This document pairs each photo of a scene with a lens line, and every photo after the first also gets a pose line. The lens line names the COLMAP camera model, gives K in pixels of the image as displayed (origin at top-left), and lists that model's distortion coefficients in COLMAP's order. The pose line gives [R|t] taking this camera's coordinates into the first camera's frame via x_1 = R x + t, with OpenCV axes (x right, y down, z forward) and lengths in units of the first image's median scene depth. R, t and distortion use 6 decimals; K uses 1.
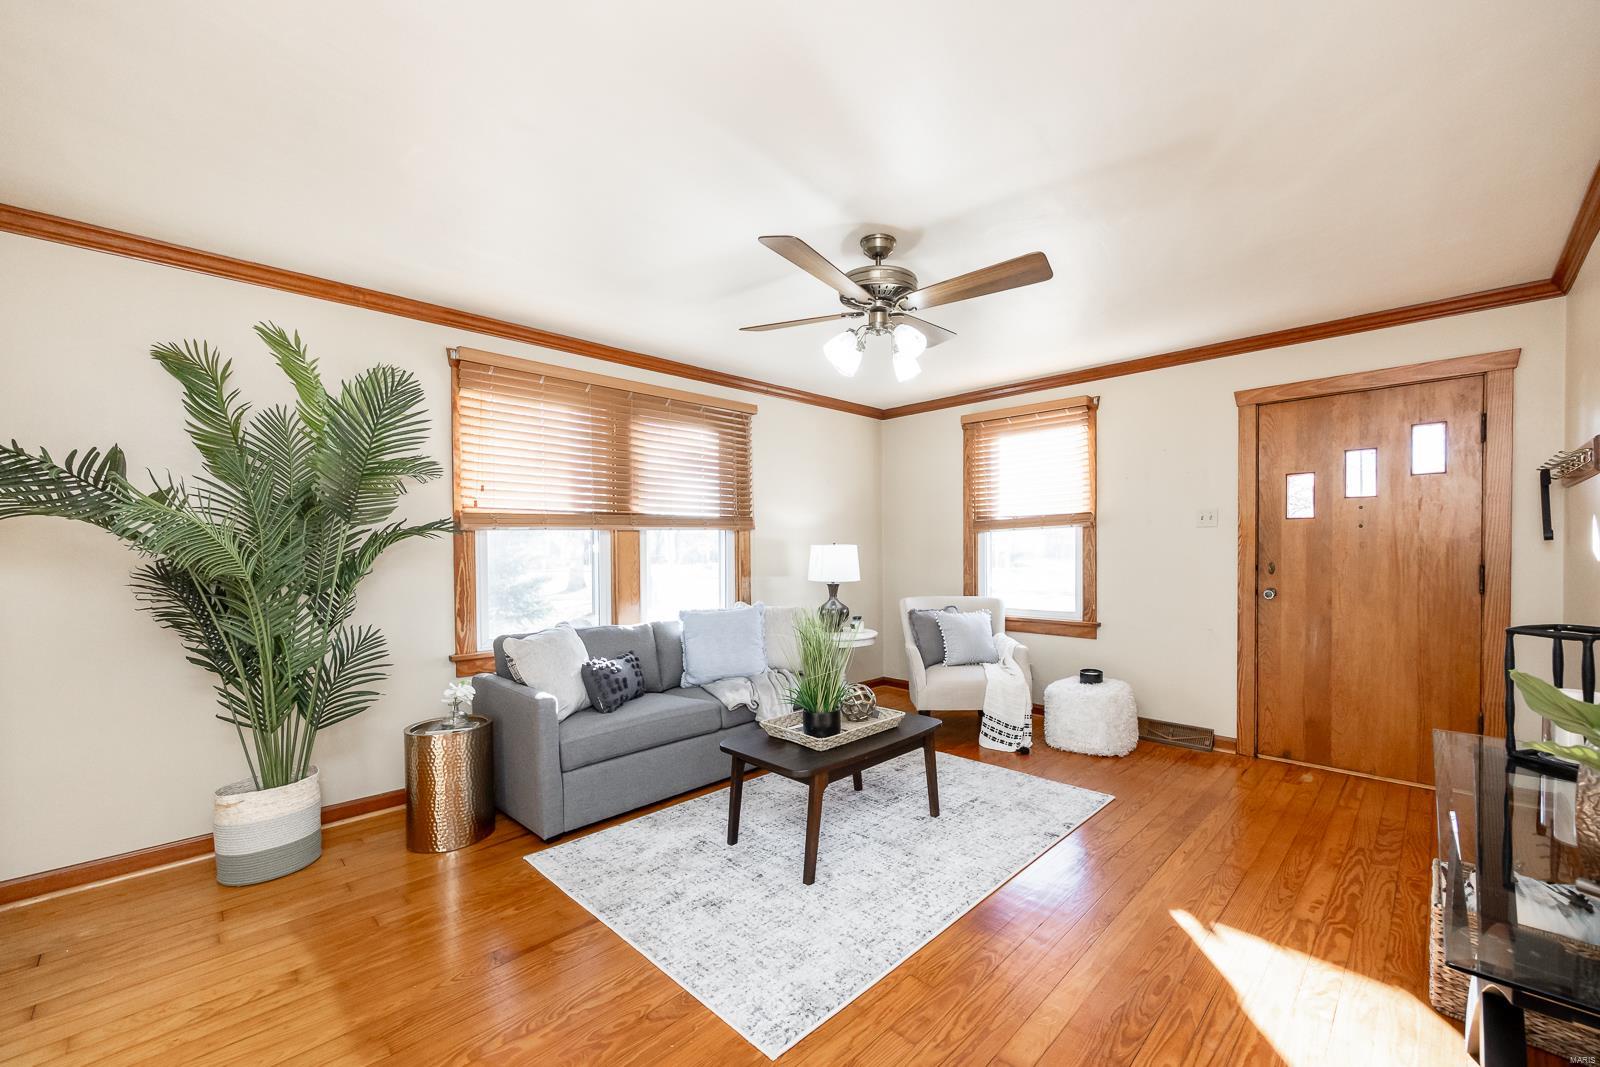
lens RADIAL K [[636.5, 0, 904.2], [0, 636.5, 544.5], [0, 0, 1]] dist [0.001689, 0.000088]
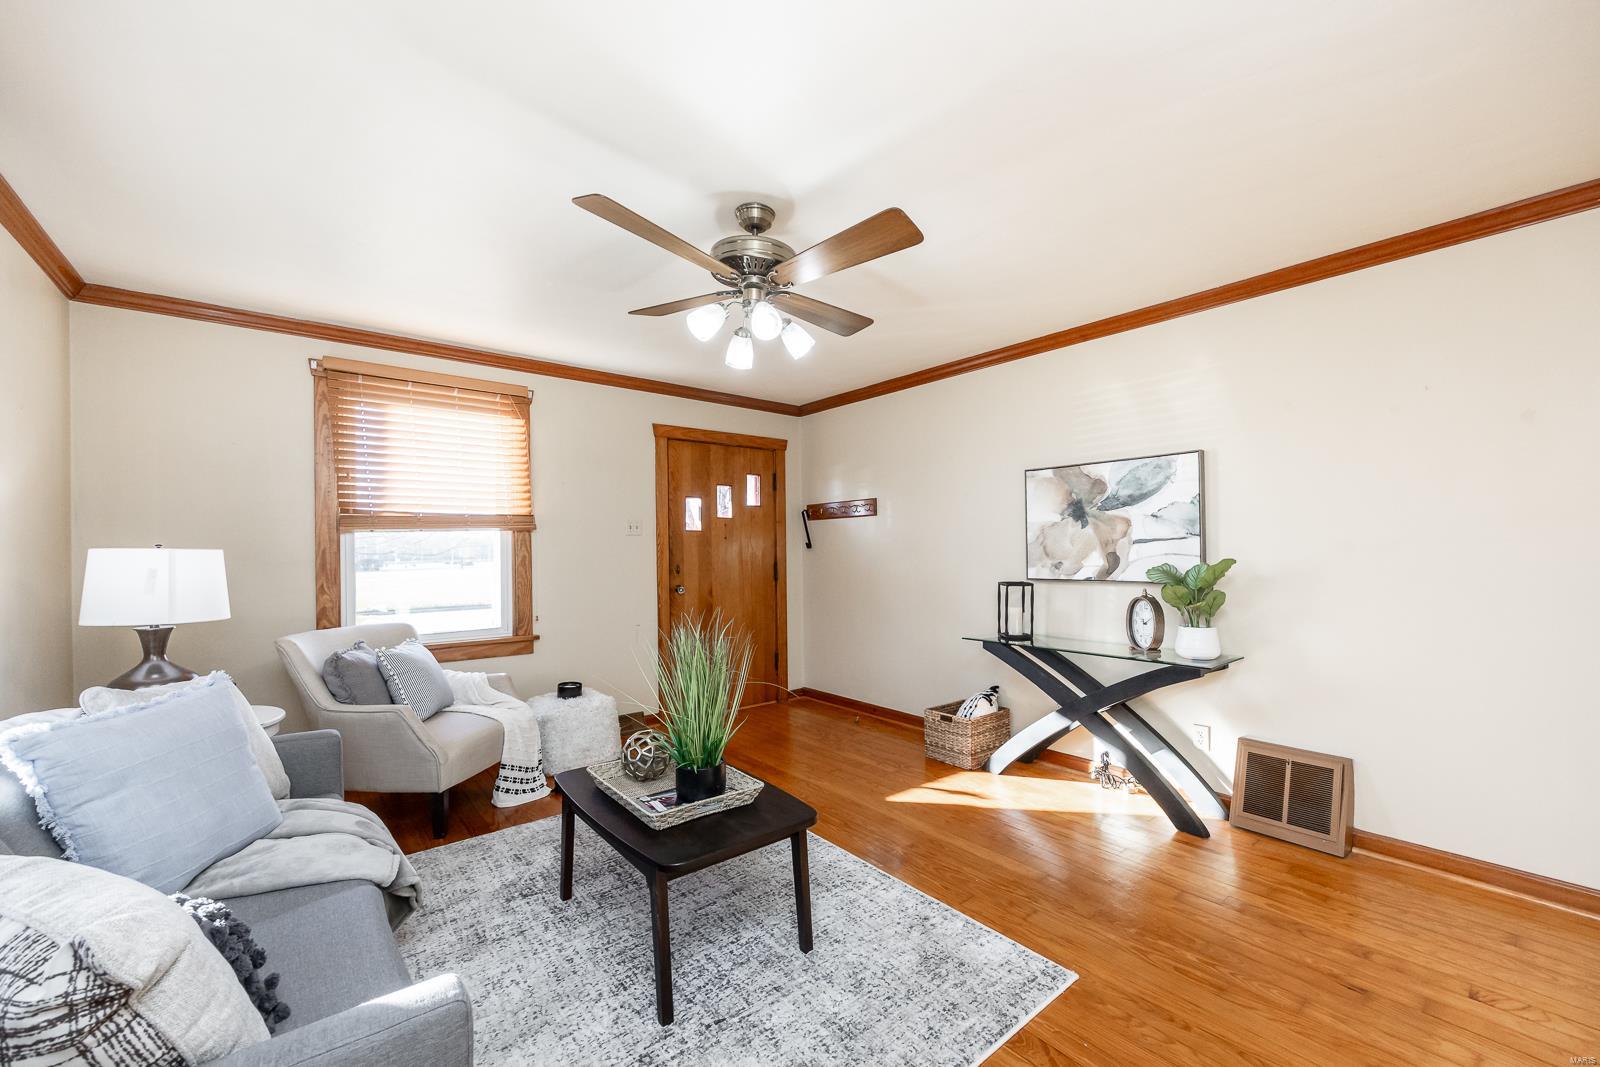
lens RADIAL K [[632.1, 0, 790.6], [0, 632.1, 537.6], [0, 0, 1]] dist [-0.002620, -0.000341]
pose [[0.196166, 0.024131, 0.980274, -0.626349], [0.000807, 0.999693, -0.024770, 0.005302], [-0.980570, 0.005650, 0.196087, 0.543470]]
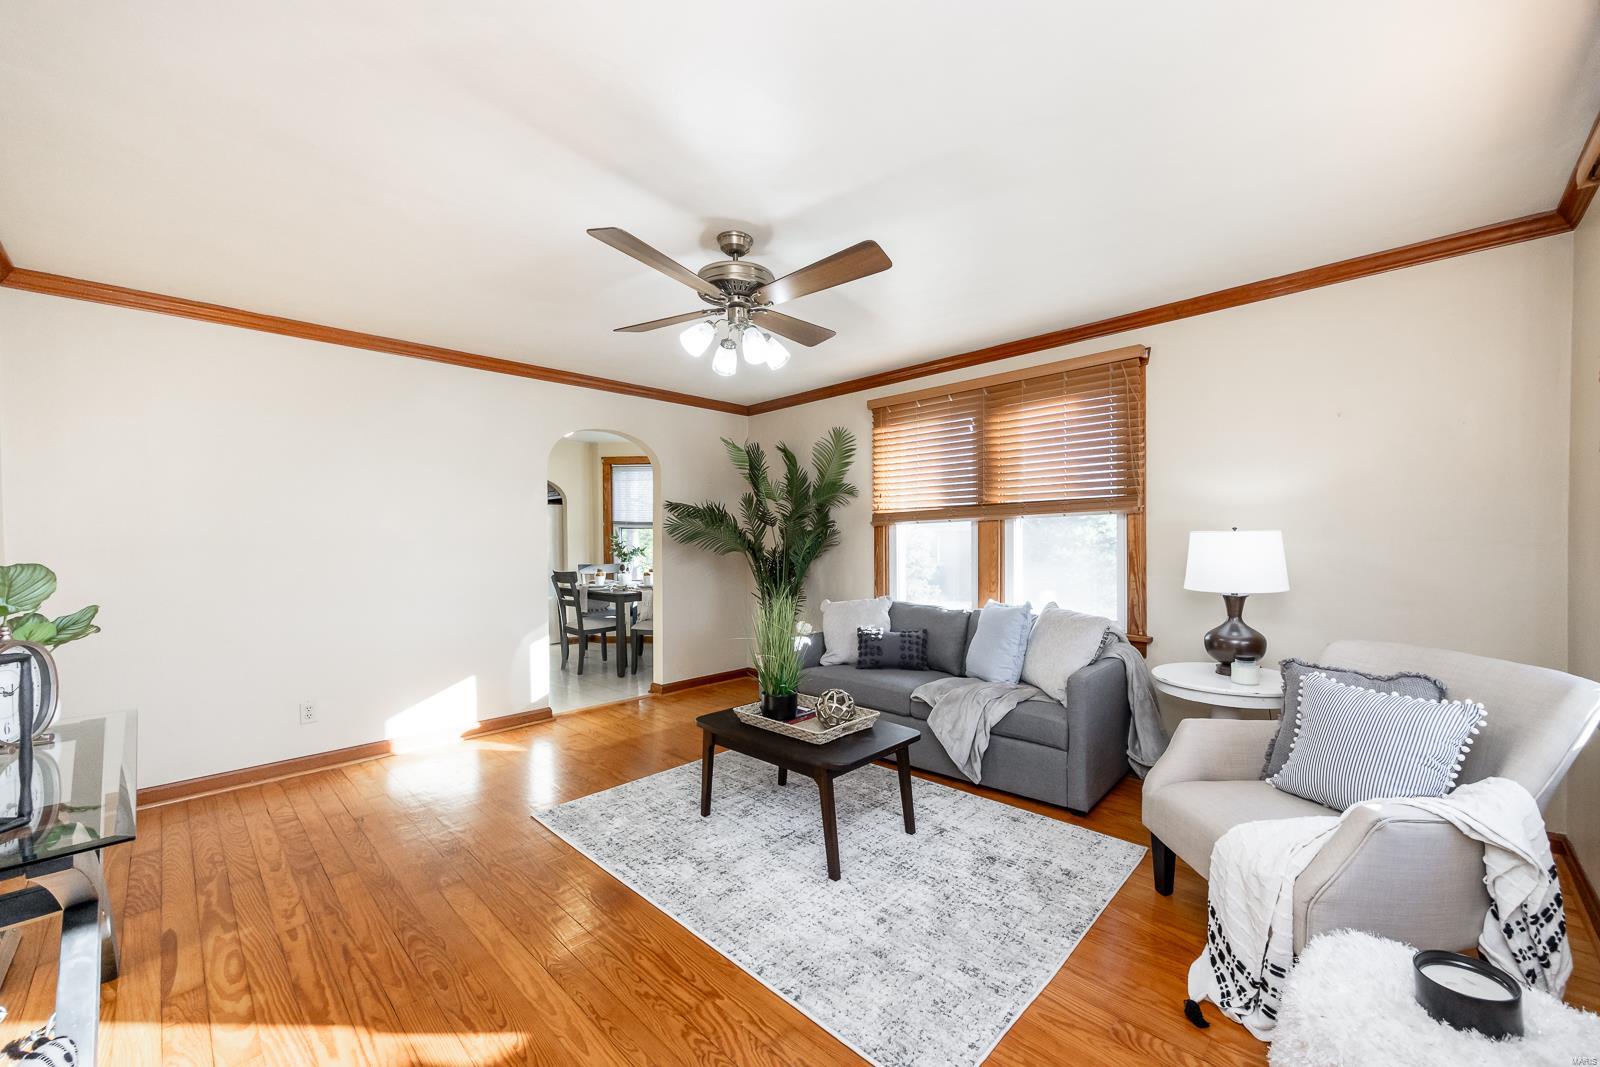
lens RADIAL K [[632.1, 0, 790.6], [0, 632.1, 537.6], [0, 0, 1]] dist [-0.002620, -0.000341]
pose [[-0.081404, 0.003255, -0.996676, 0.668949], [0.011896, 0.999927, 0.002294, -0.000340], [0.996610, -0.011670, -0.081436, 0.813576]]
